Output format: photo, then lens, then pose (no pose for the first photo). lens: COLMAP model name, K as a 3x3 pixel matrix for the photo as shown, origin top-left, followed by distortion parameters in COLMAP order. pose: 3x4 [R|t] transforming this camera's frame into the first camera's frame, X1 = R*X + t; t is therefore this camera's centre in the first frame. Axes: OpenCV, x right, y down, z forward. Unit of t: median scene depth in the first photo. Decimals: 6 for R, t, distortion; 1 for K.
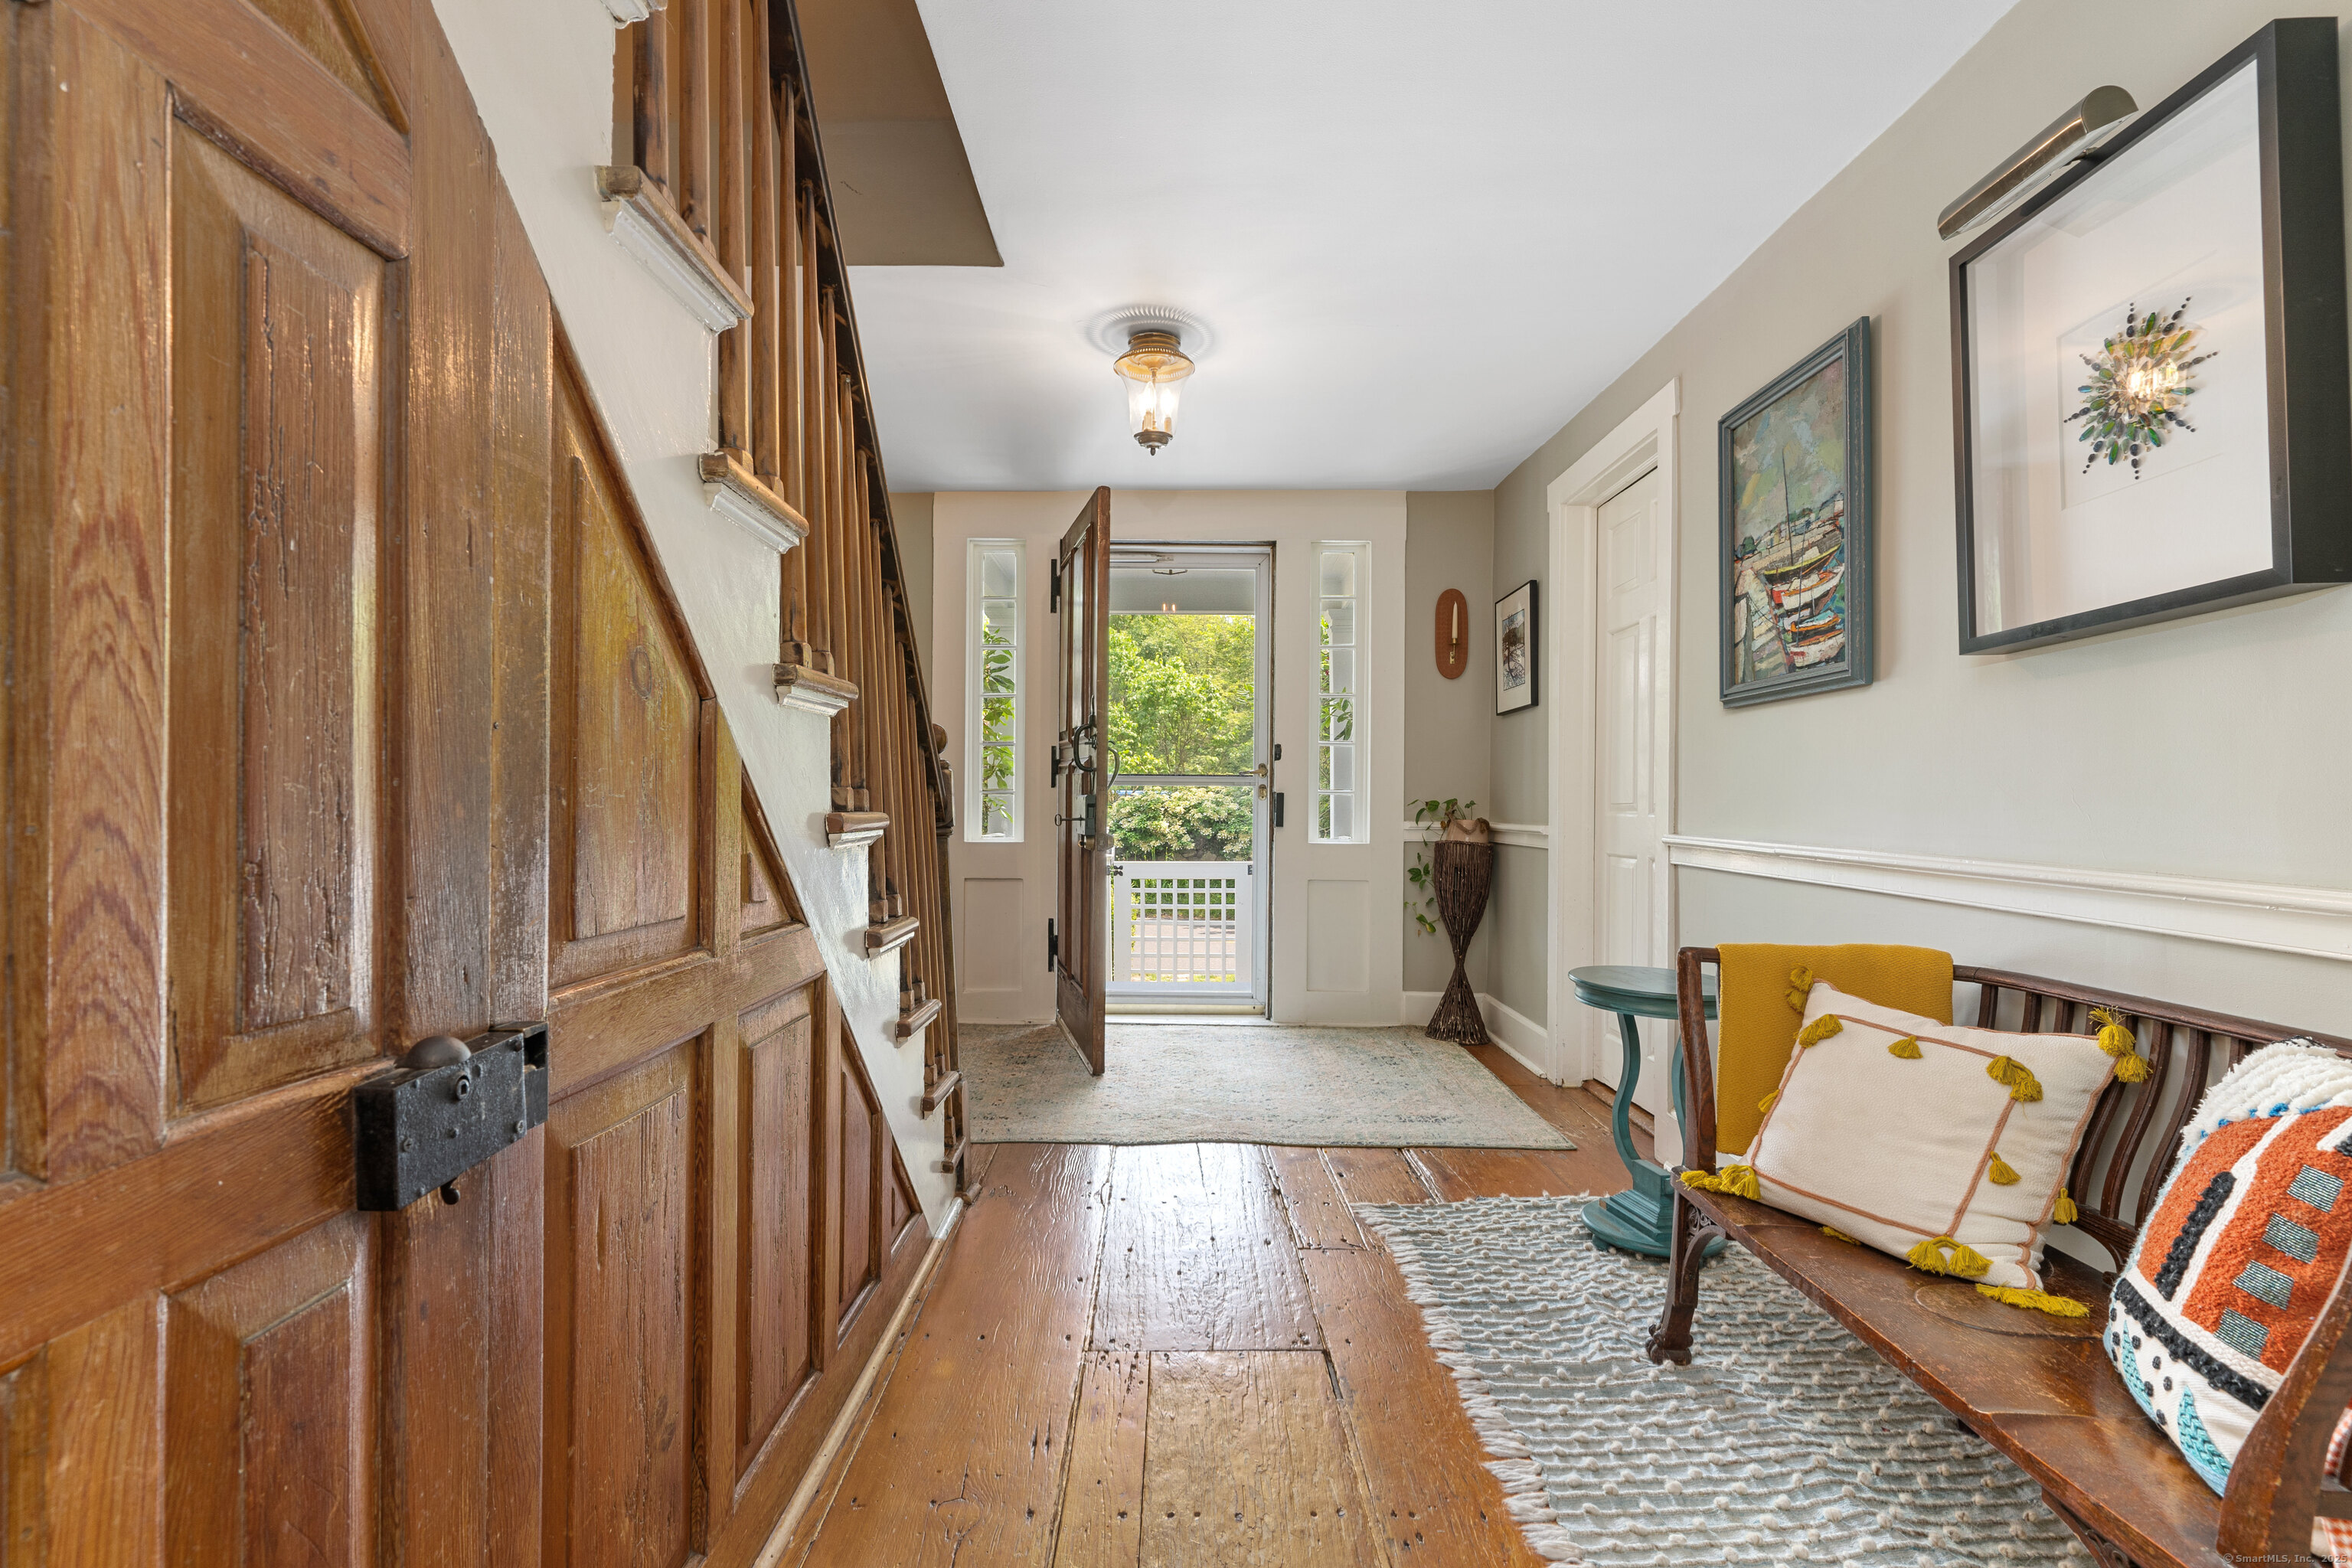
lens RADIAL K [[1132.6, 0, 1173.2], [0, 1132.6, 790.0], [0, 0, 1]] dist [0.003833, -0.000695]
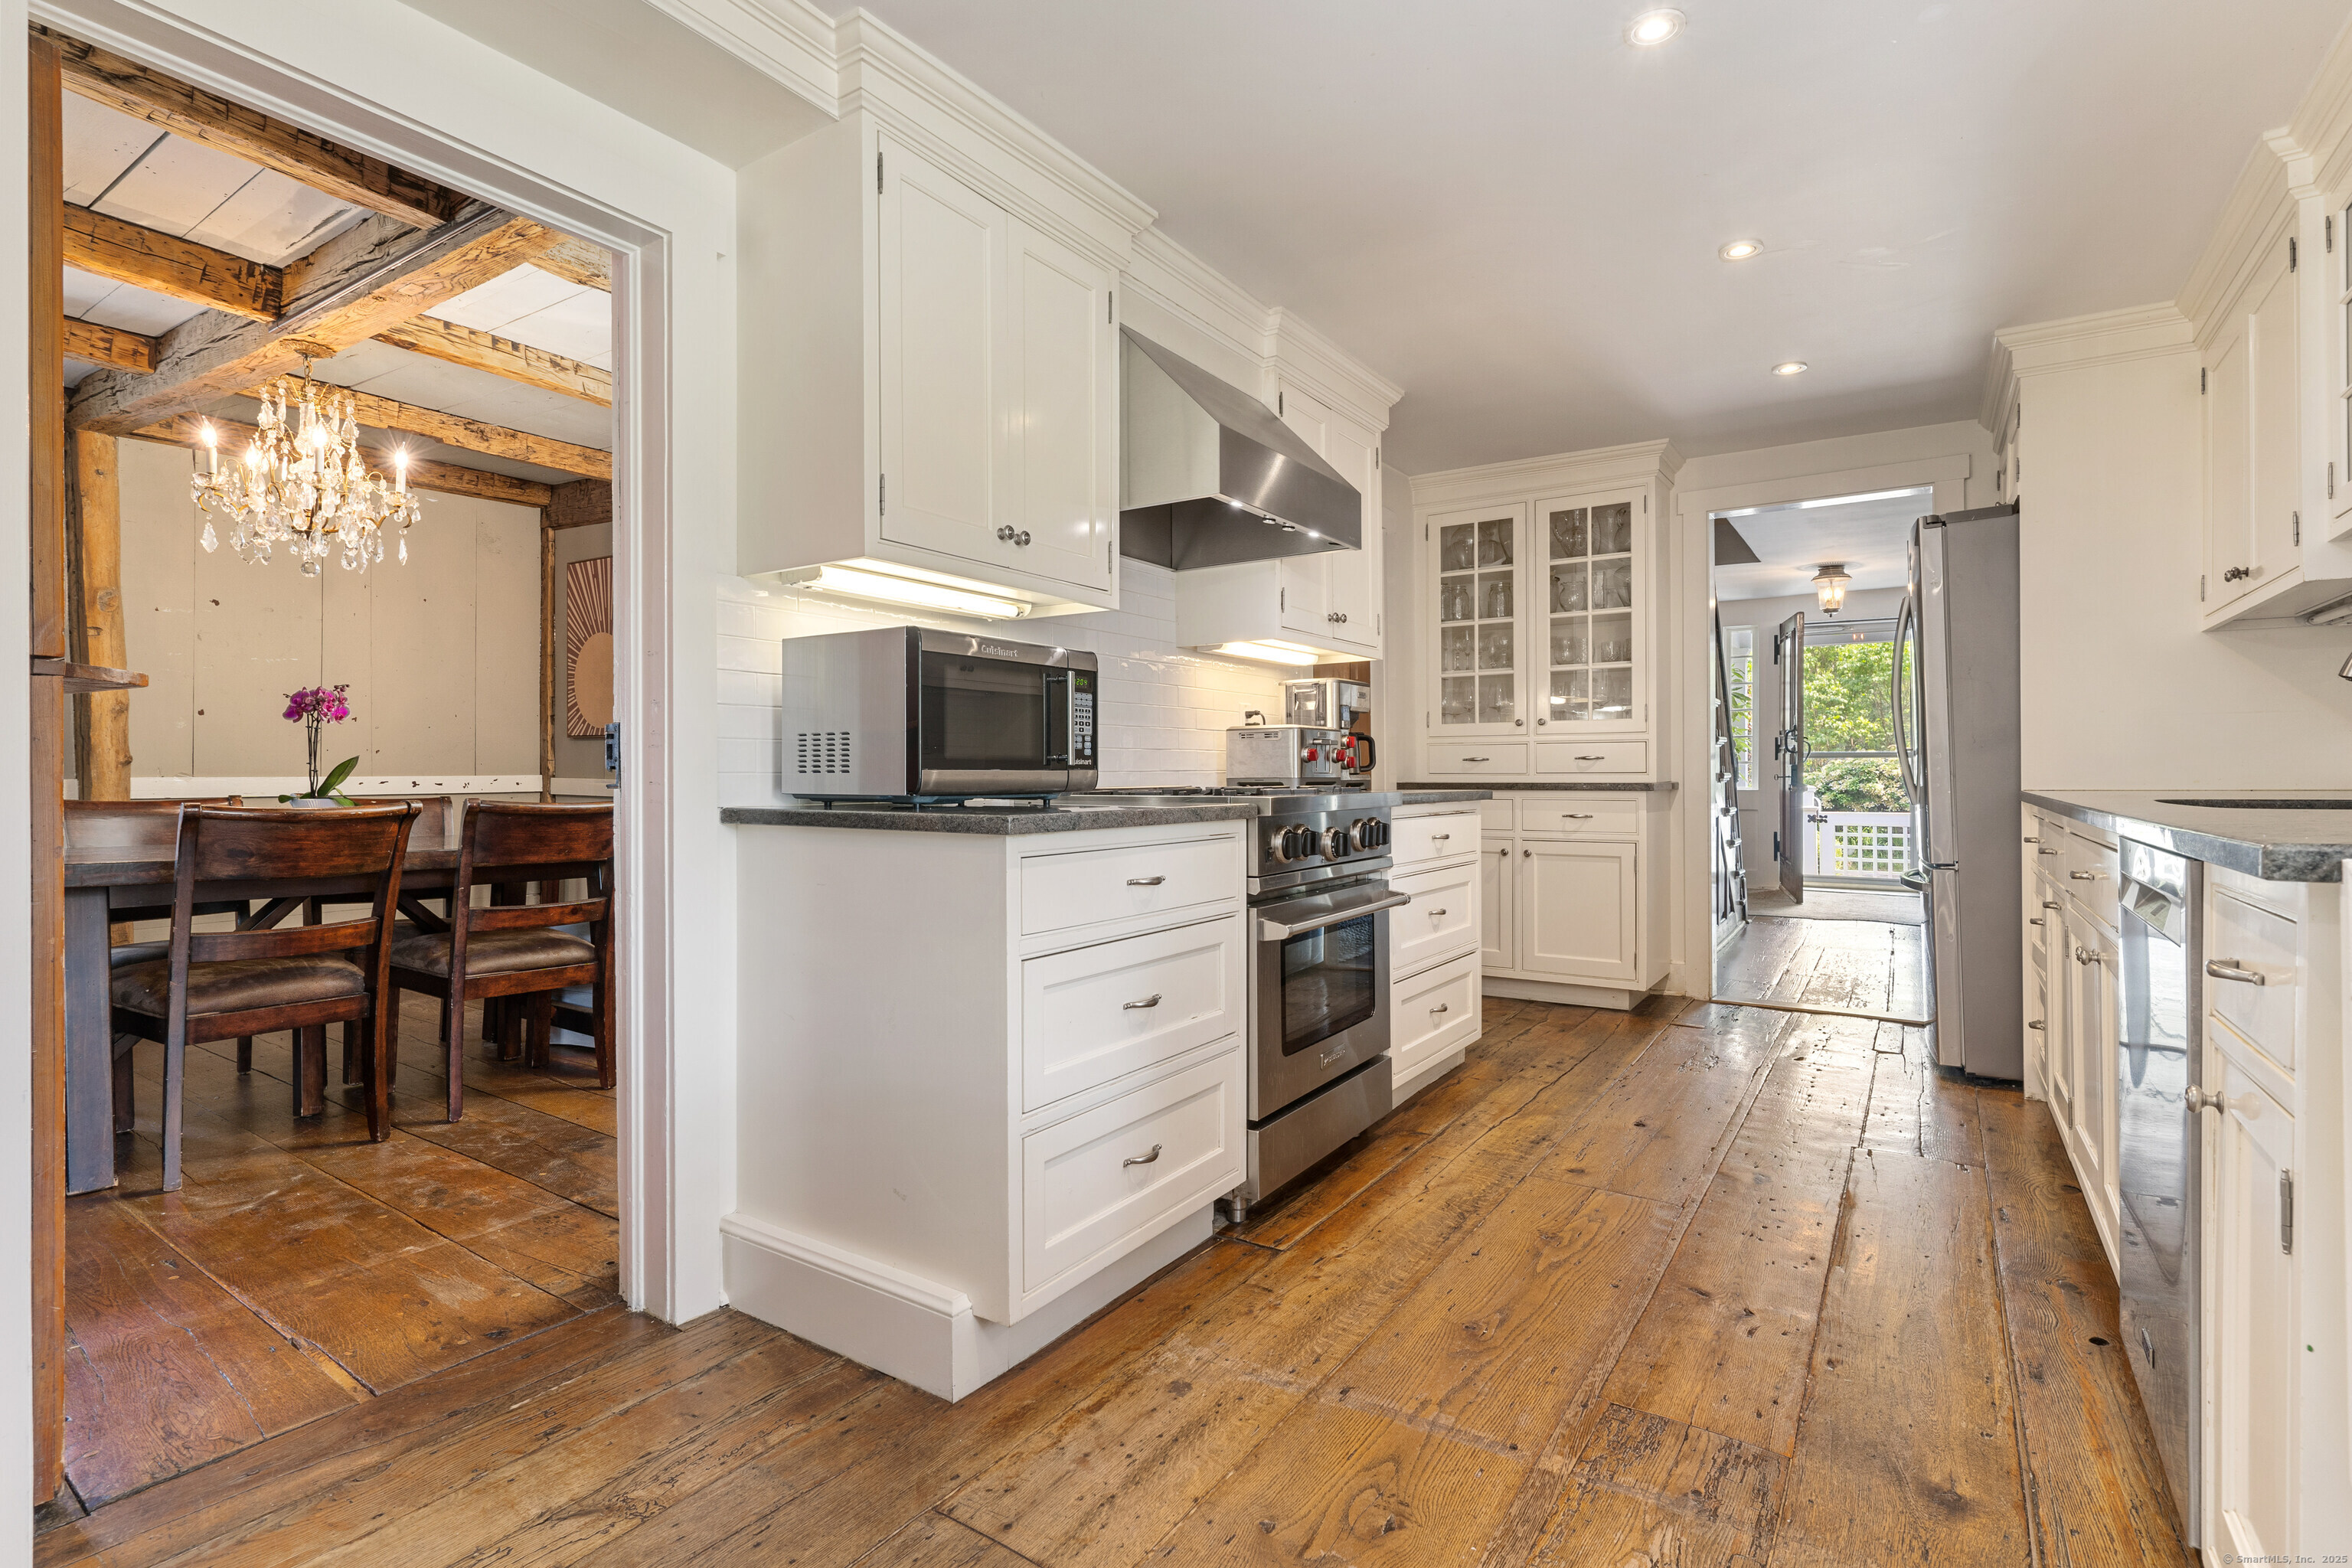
lens RADIAL K [[1132.6, 0, 1152.7], [0, 1132.6, 771.1], [0, 0, 1]] dist [0.003833, -0.000695]
pose [[0.829851, -0.014452, -0.557798, 0.038230], [0.021041, 0.999764, 0.005400, -0.007254], [0.557589, -0.016217, 0.829959, -0.482564]]
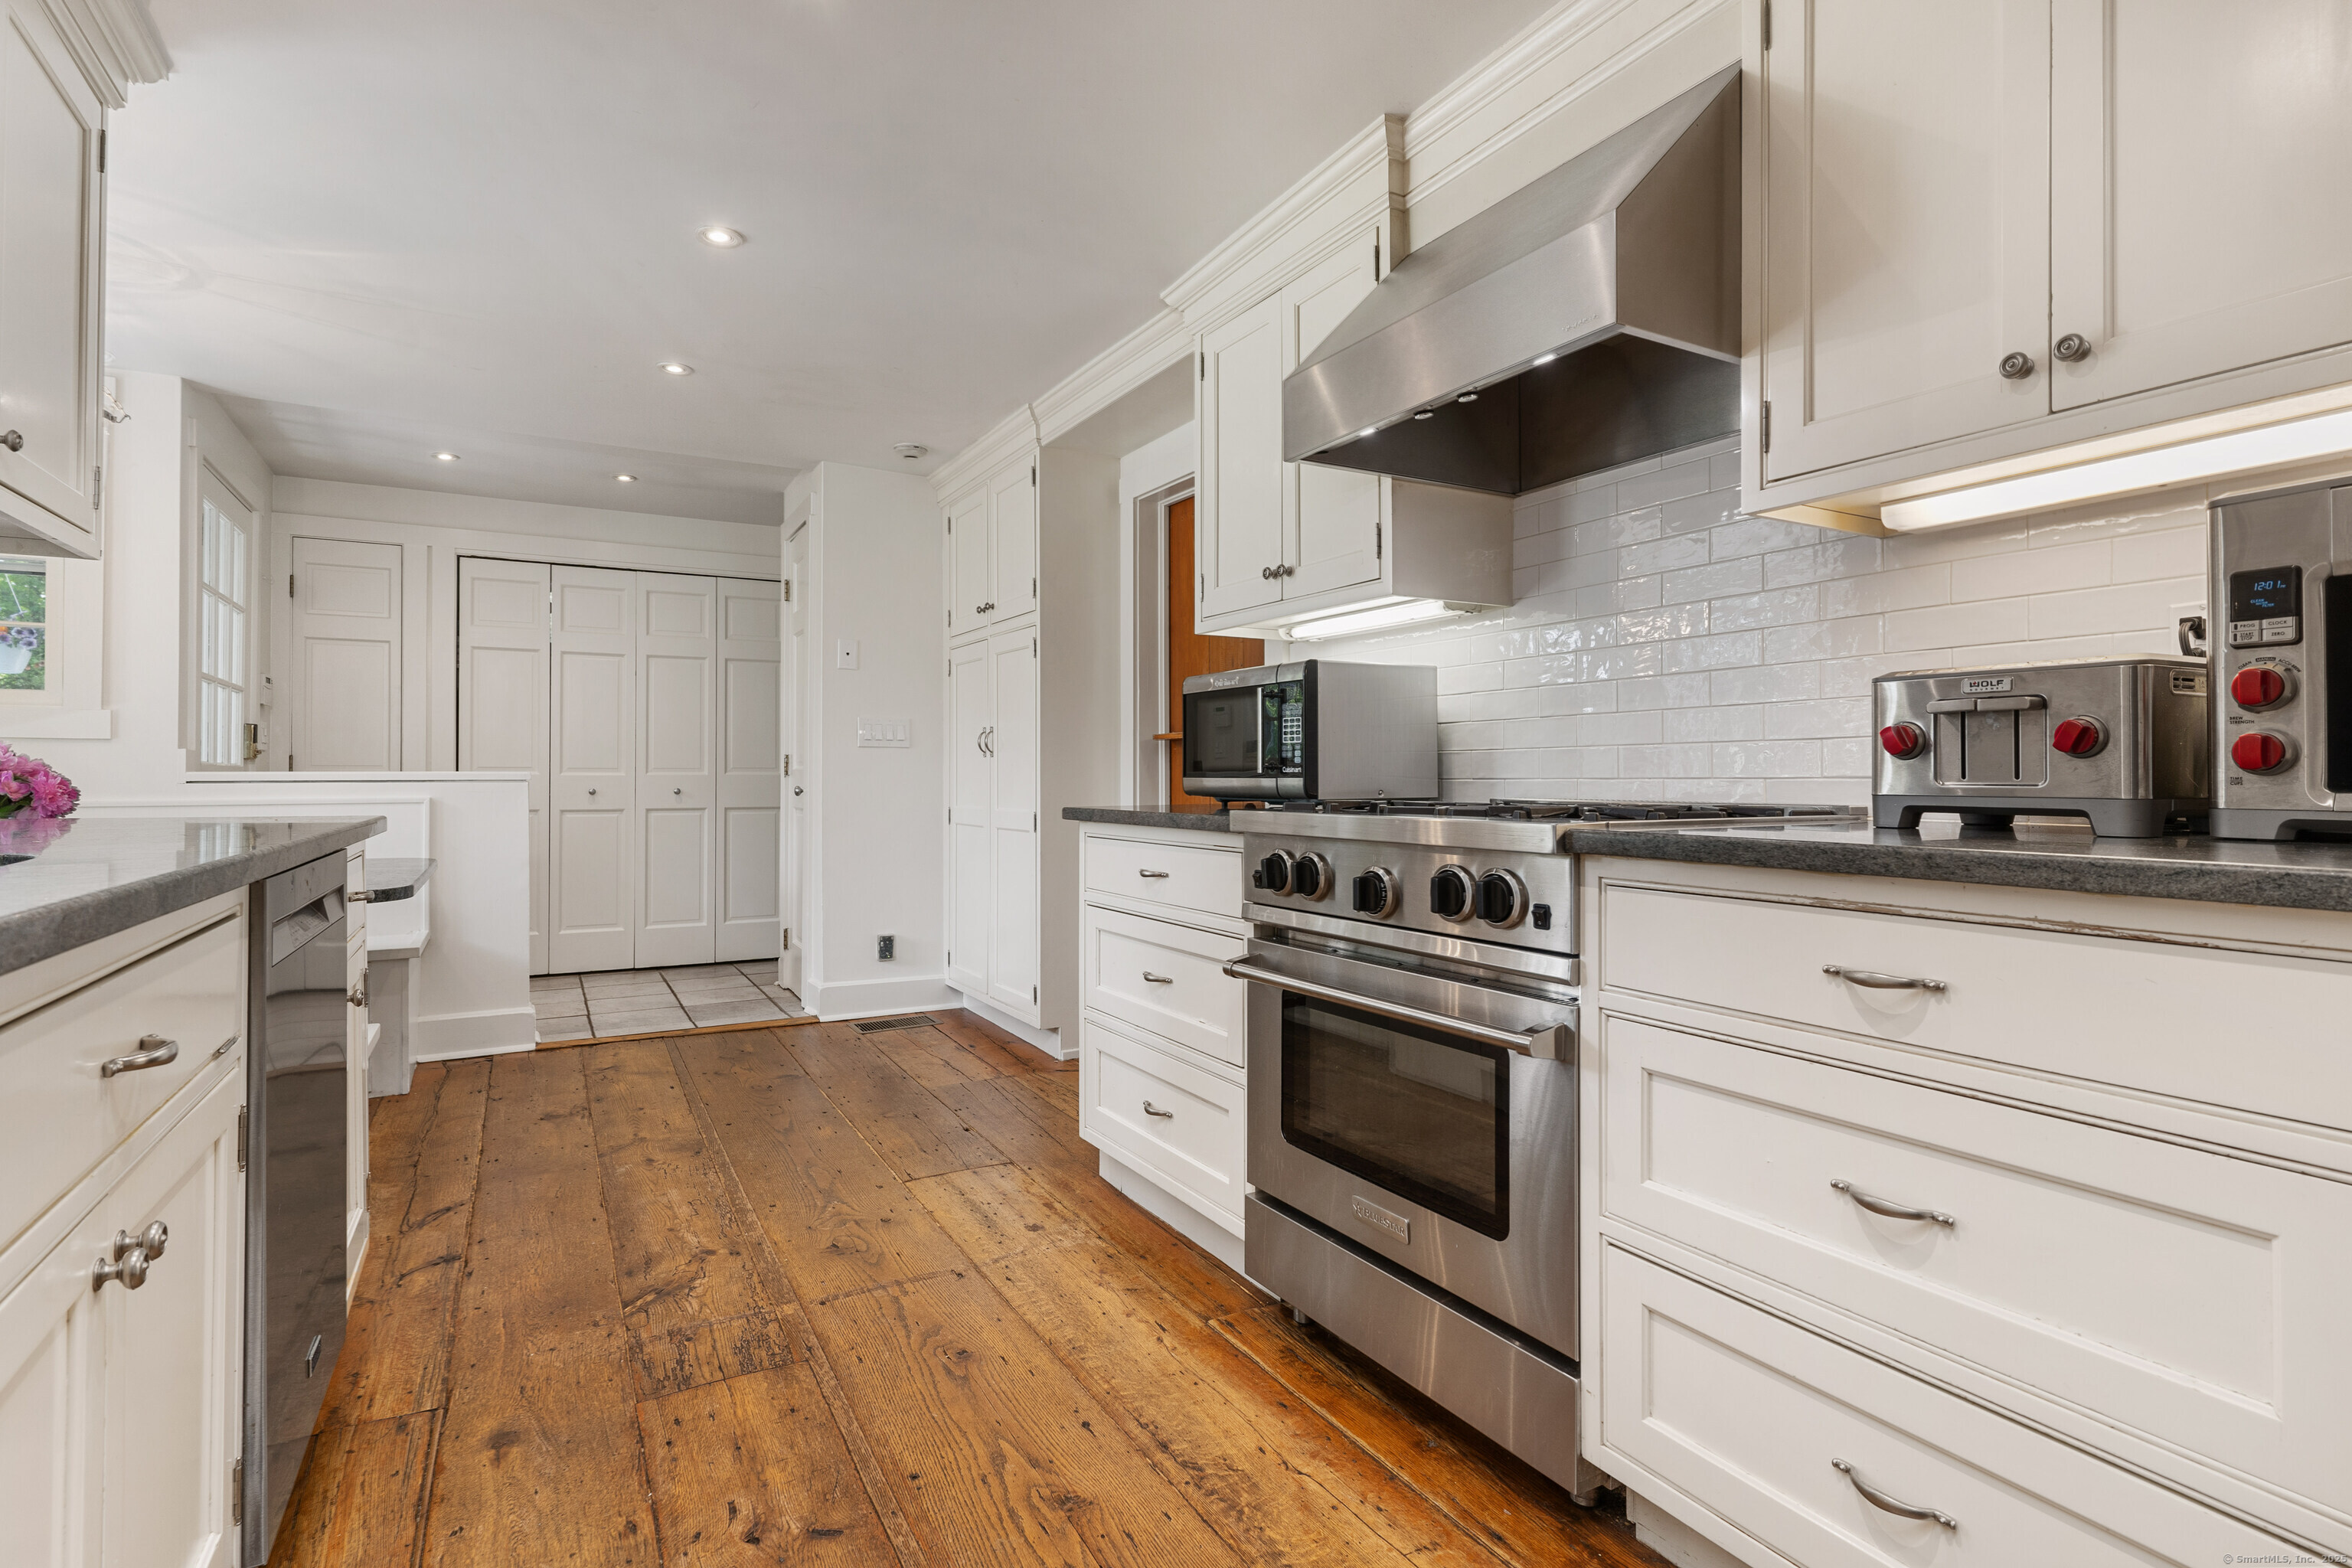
lens RADIAL K [[1132.6, 0, 1152.9], [0, 1132.6, 783.2], [0, 0, 1]] dist [0.003833, -0.000695]
pose [[-0.873303, -0.004623, -0.487155, 0.038634], [0.001419, 0.999927, -0.012033, -0.002395], [0.487175, -0.011199, -0.873232, -0.095023]]
